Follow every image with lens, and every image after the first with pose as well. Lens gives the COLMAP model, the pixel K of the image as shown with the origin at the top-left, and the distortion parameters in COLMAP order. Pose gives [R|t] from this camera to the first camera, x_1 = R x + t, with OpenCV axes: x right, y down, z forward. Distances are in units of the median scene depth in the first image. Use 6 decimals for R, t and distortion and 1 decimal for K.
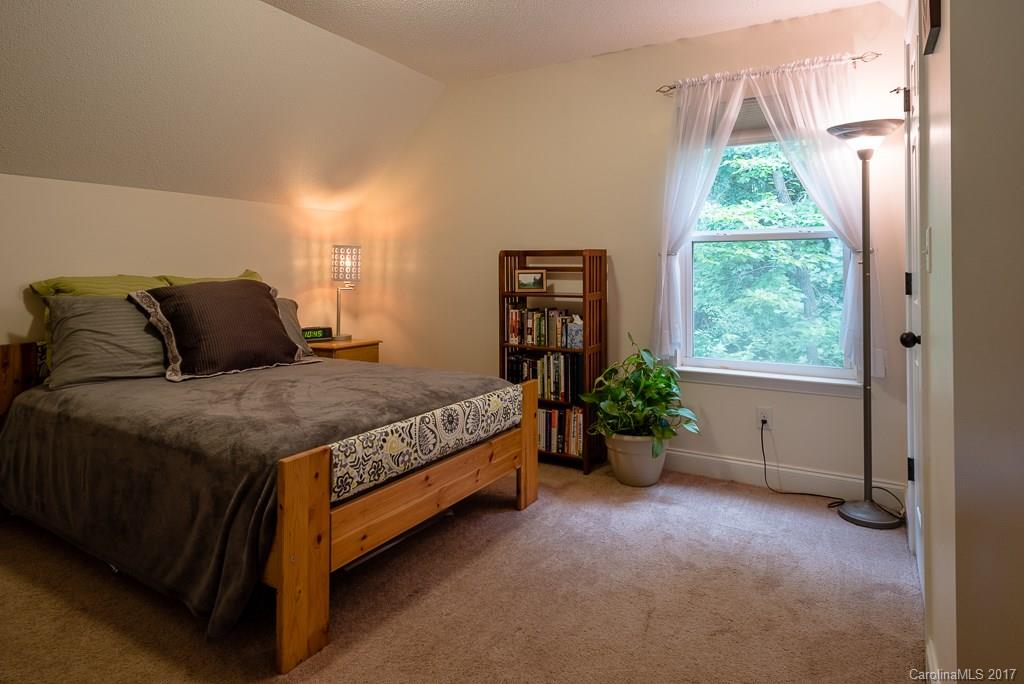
lens RADIAL K [[616.0, 0, 511.3], [0, 616.0, 280.0], [0, 0, 1]] dist [0.006835, 0.001497]
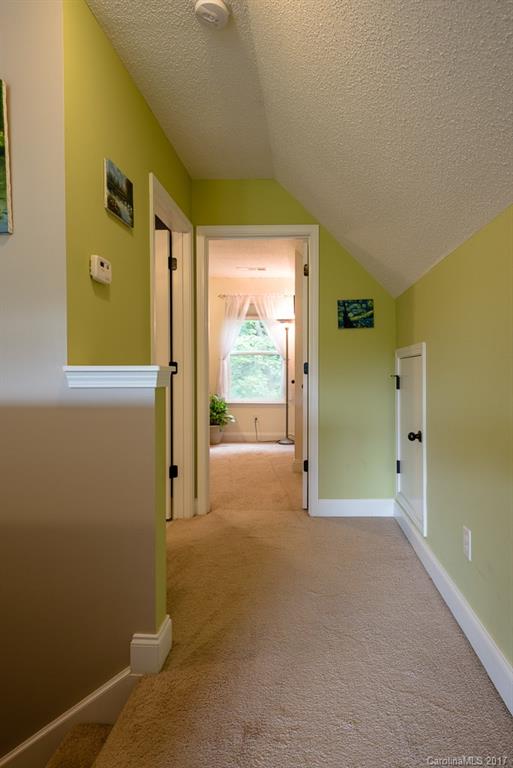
lens RADIAL K [[445.0, 0, 256.5], [0, 445.0, 384.0], [0, 0, 1]] dist [0.004210, -0.002173]
pose [[0.911540, 0.001138, 0.411209, -1.111293], [-0.006175, 0.999921, 0.010923, 0.118049], [-0.411164, -0.012496, 0.911476, -2.234204]]
